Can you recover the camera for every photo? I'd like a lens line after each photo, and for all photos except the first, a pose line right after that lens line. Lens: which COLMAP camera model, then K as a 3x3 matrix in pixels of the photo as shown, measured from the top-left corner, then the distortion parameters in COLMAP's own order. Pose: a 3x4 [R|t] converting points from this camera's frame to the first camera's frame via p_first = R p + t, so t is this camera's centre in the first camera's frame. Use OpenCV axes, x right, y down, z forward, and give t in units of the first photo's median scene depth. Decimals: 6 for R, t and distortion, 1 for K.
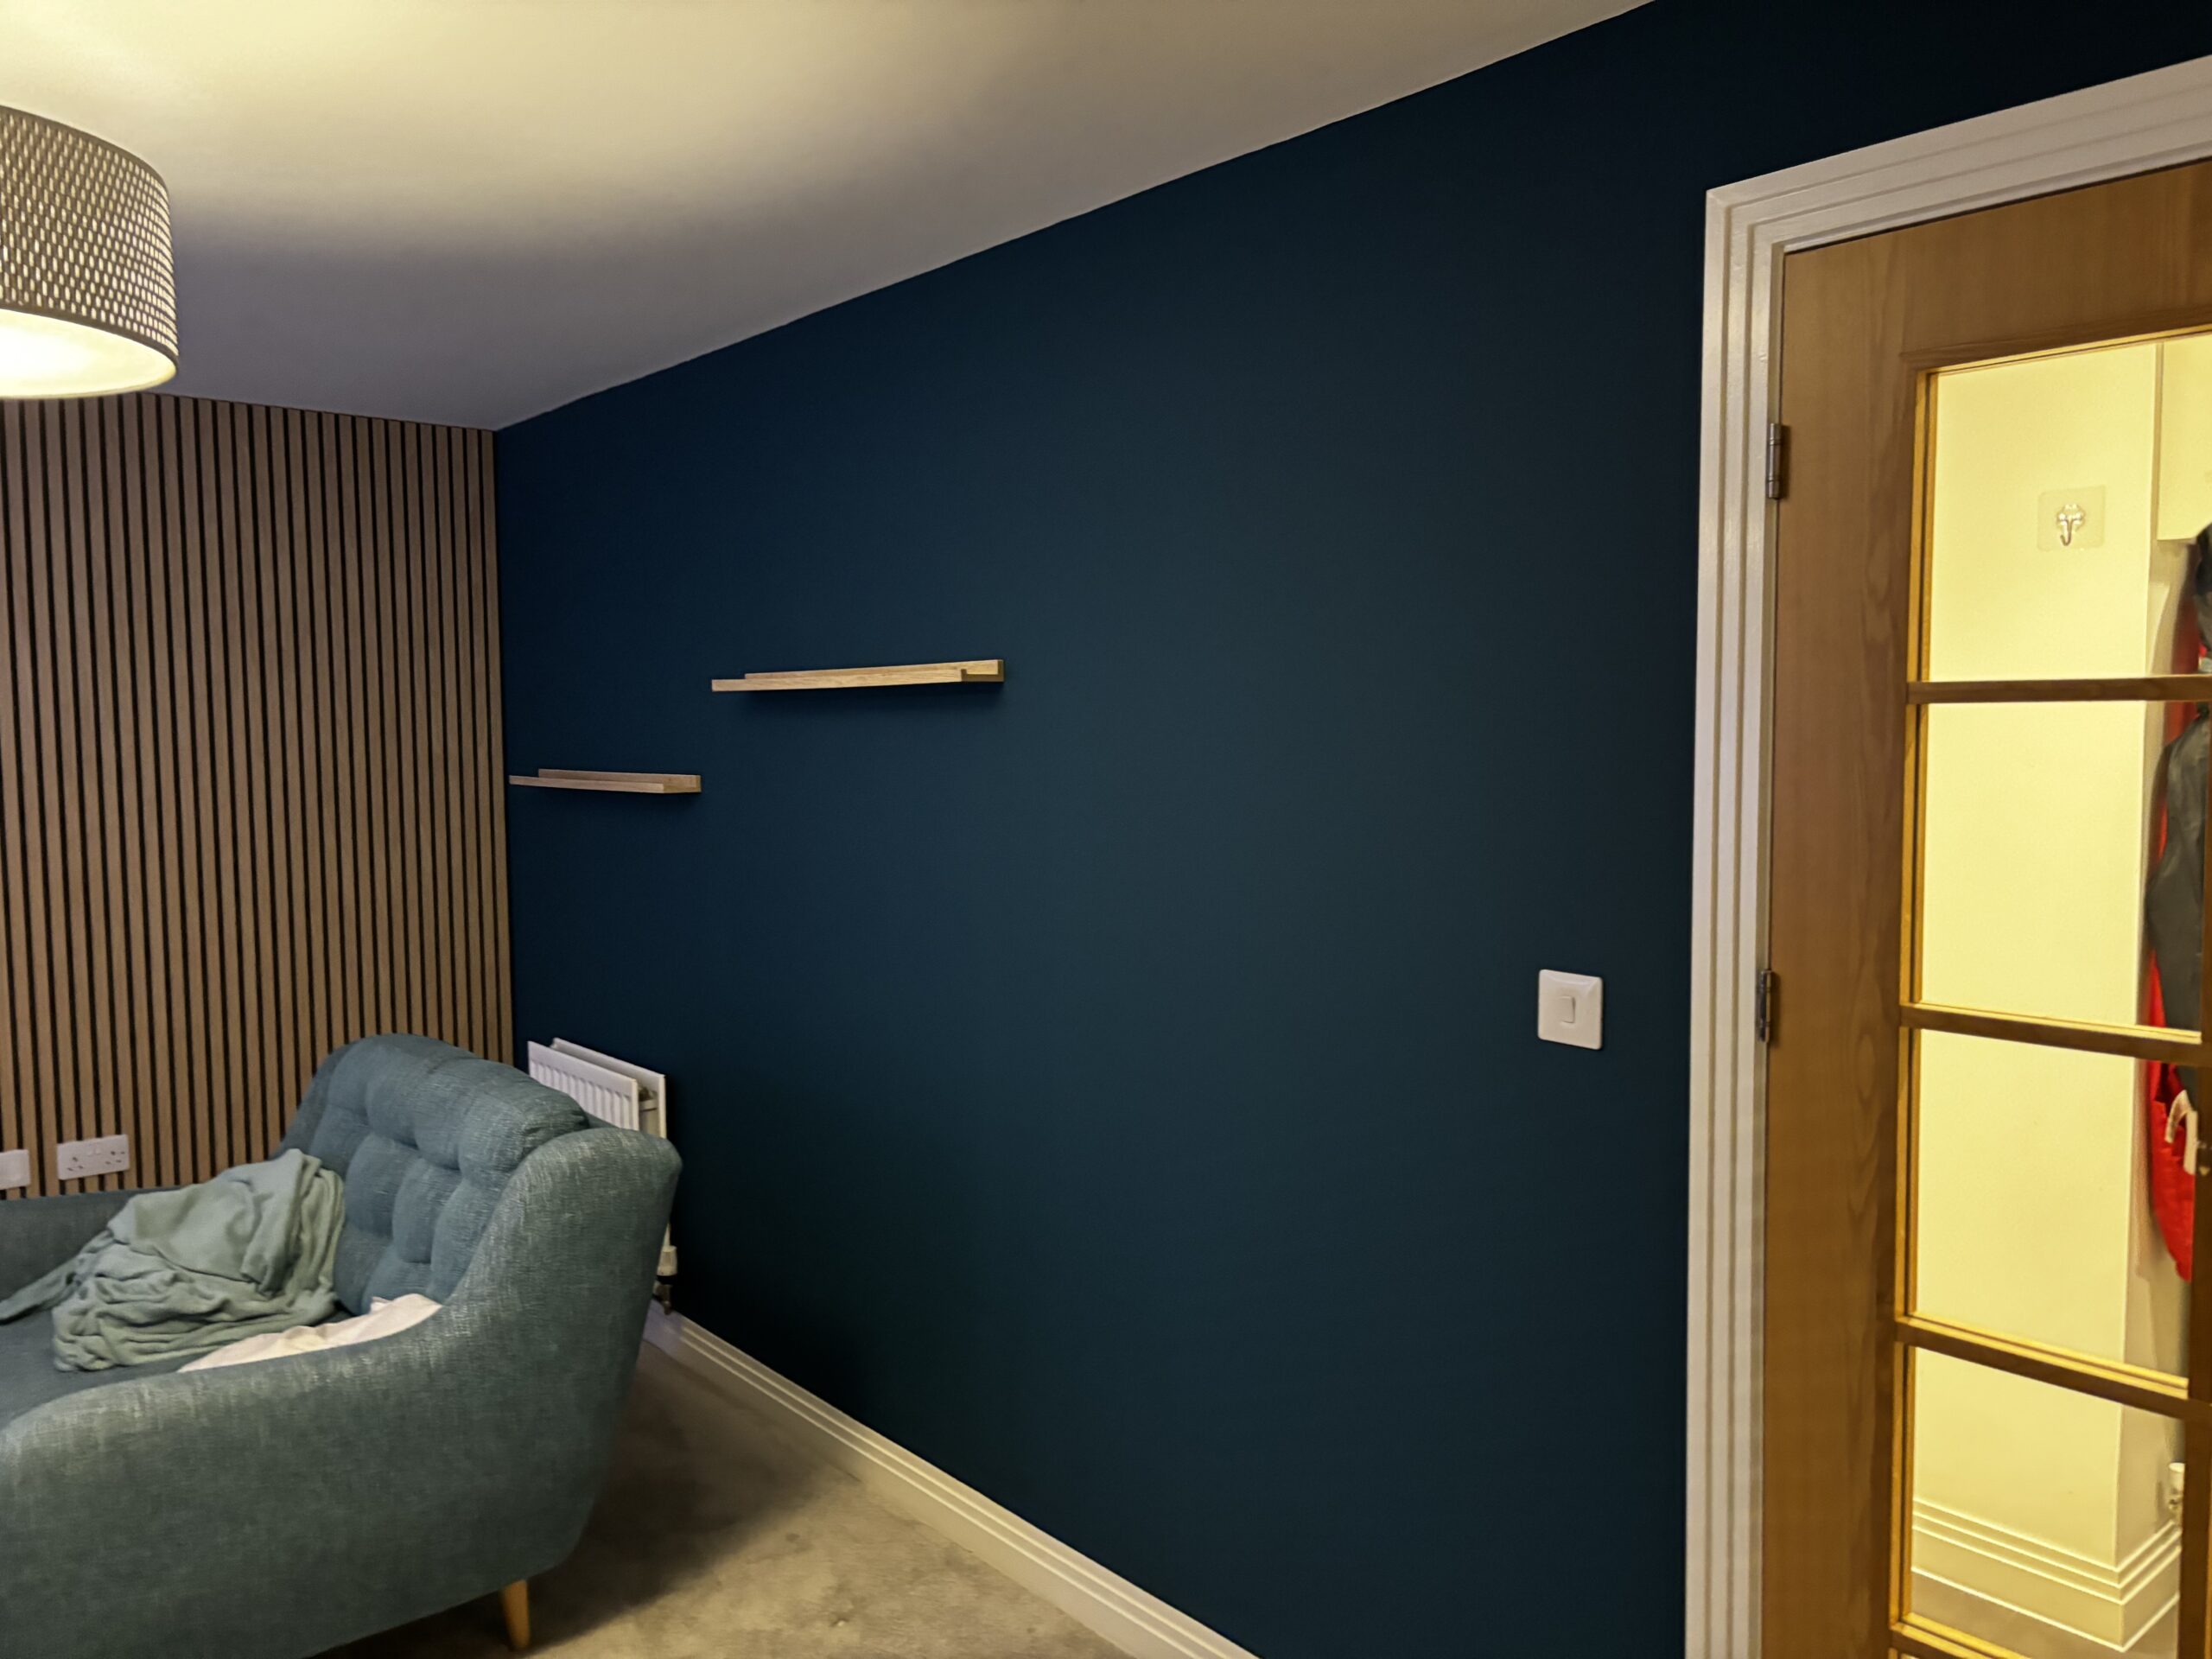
lens RADIAL K [[1564.1, 0, 1106.0], [0, 1564.1, 829.5], [0, 0, 1]] dist [-0.003369, -0.019969]
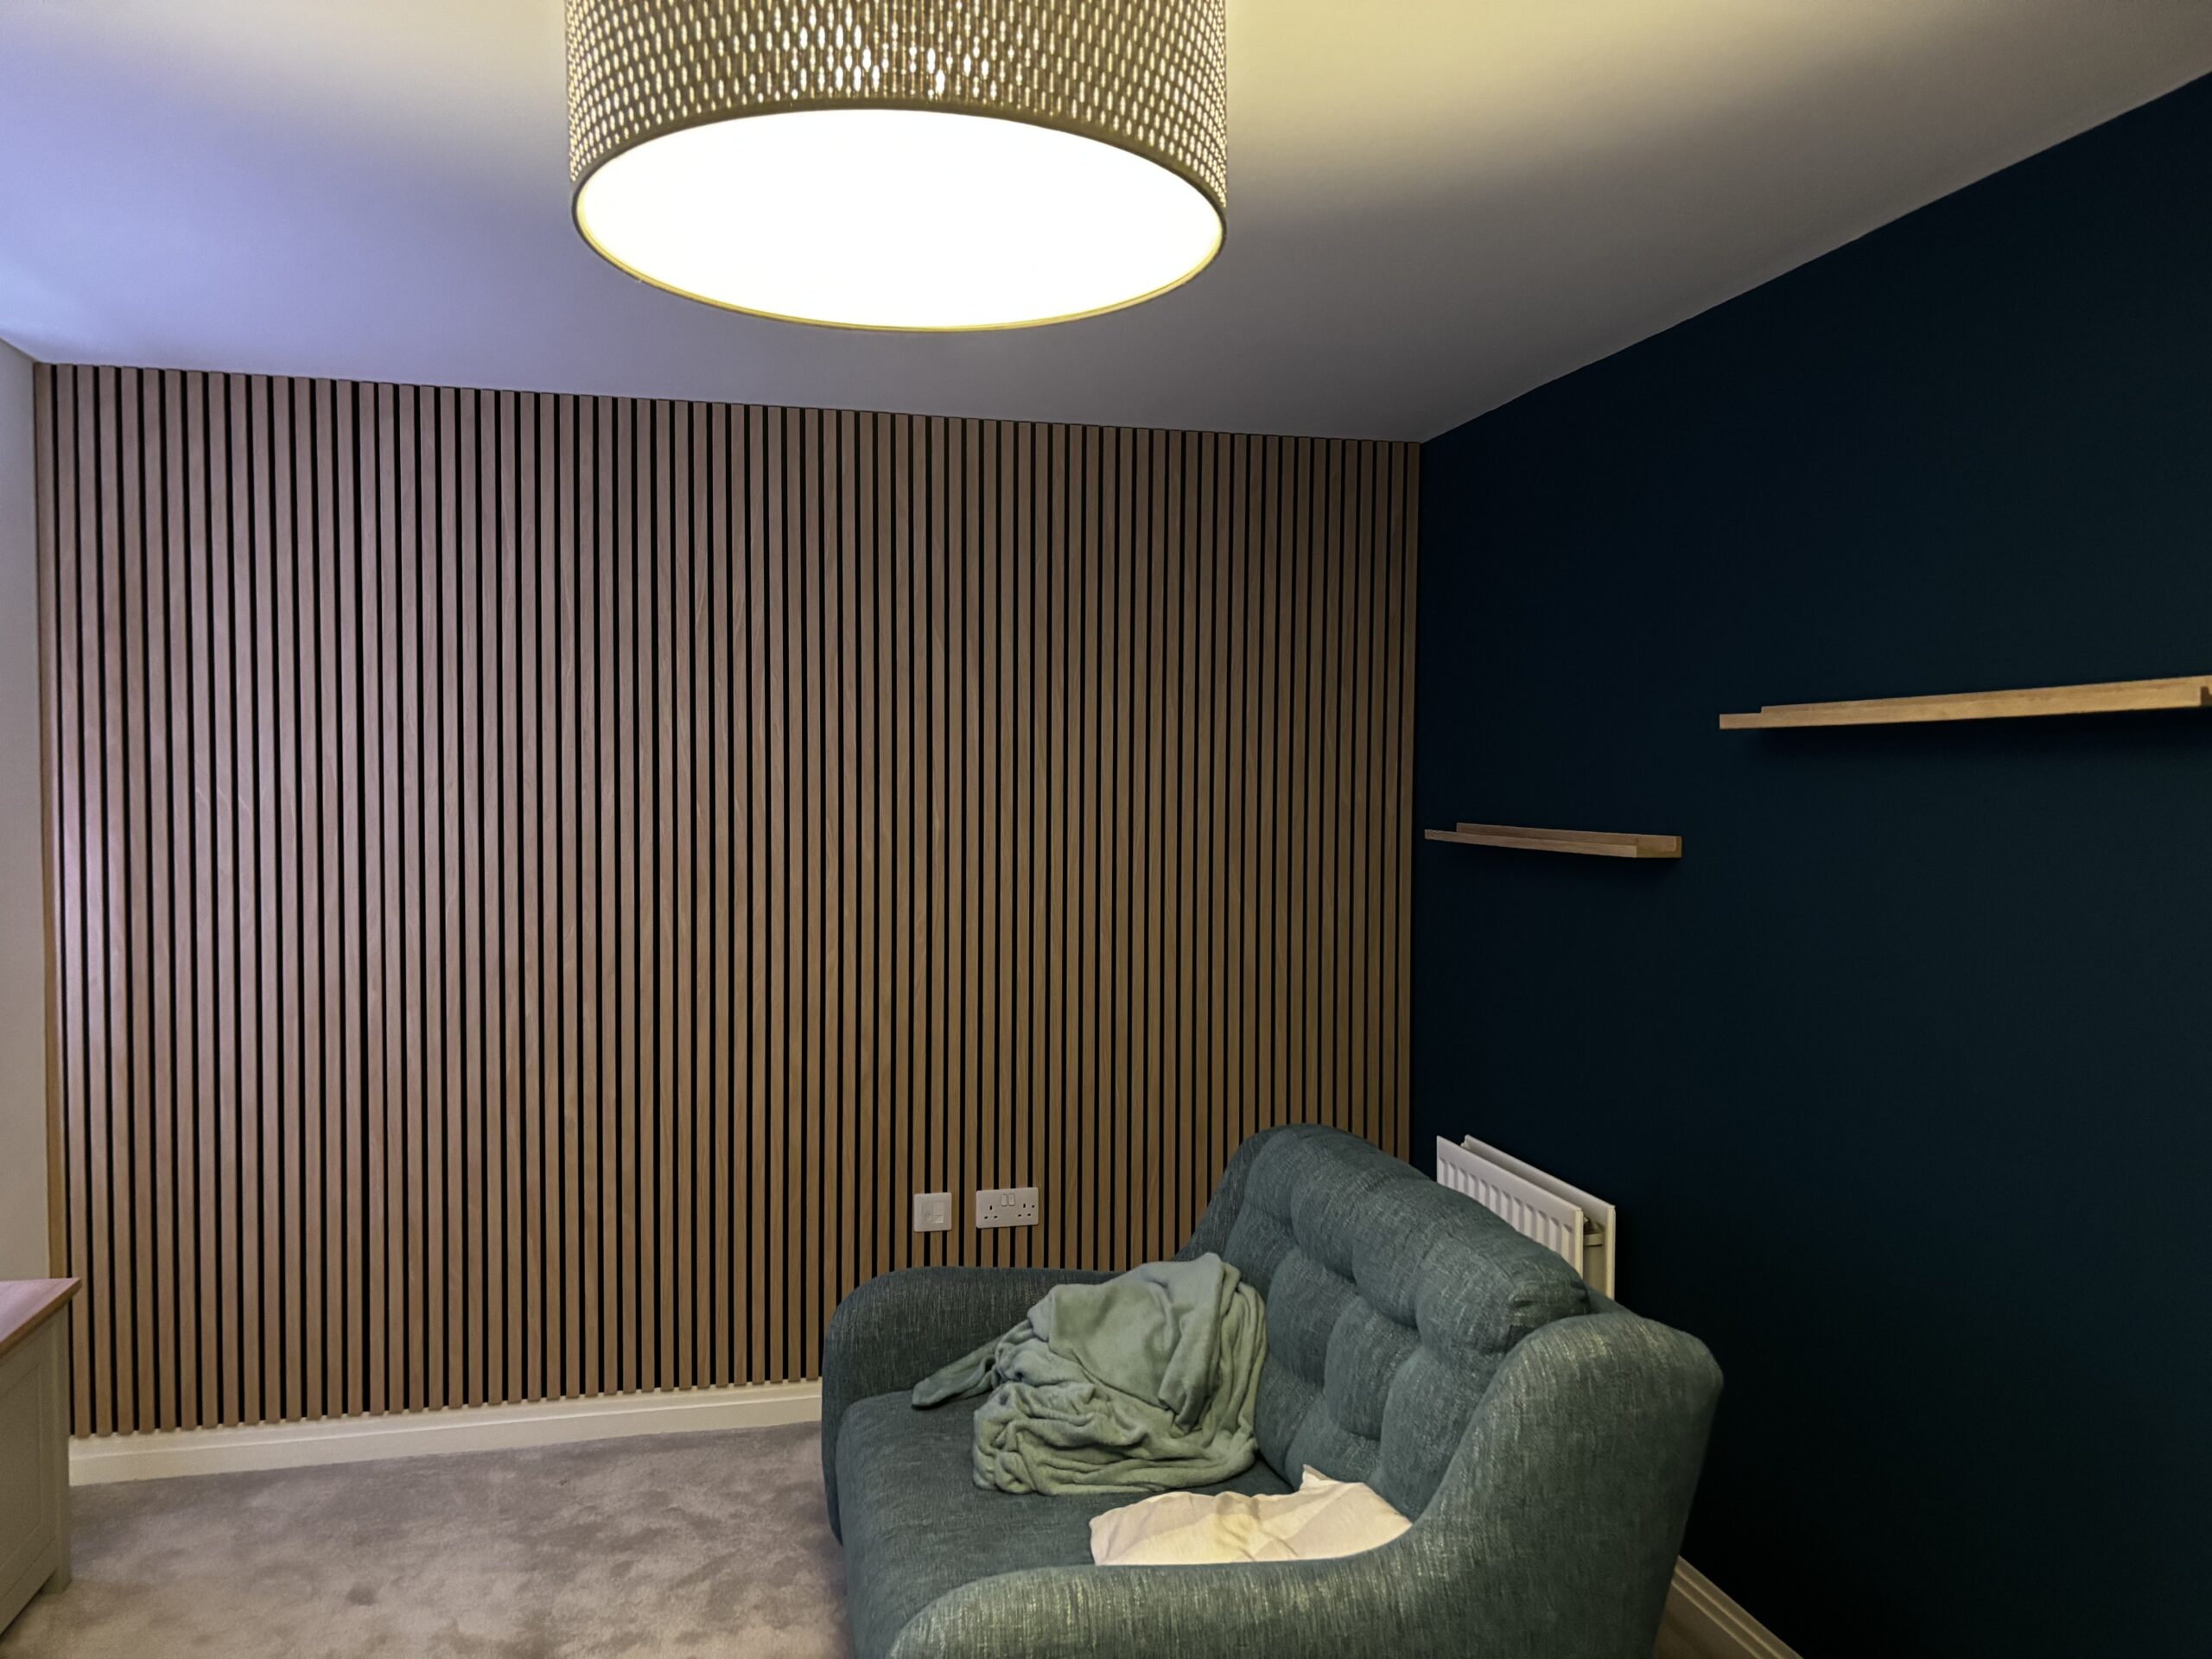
lens RADIAL K [[1564.1, 0, 1106.0], [0, 1564.1, 829.5], [0, 0, 1]] dist [-0.003369, -0.019969]
pose [[0.874370, 0.024477, -0.484642, -0.168339], [-0.040887, 0.998892, -0.023316, -0.009904], [0.483534, 0.040203, 0.874402, 0.214144]]
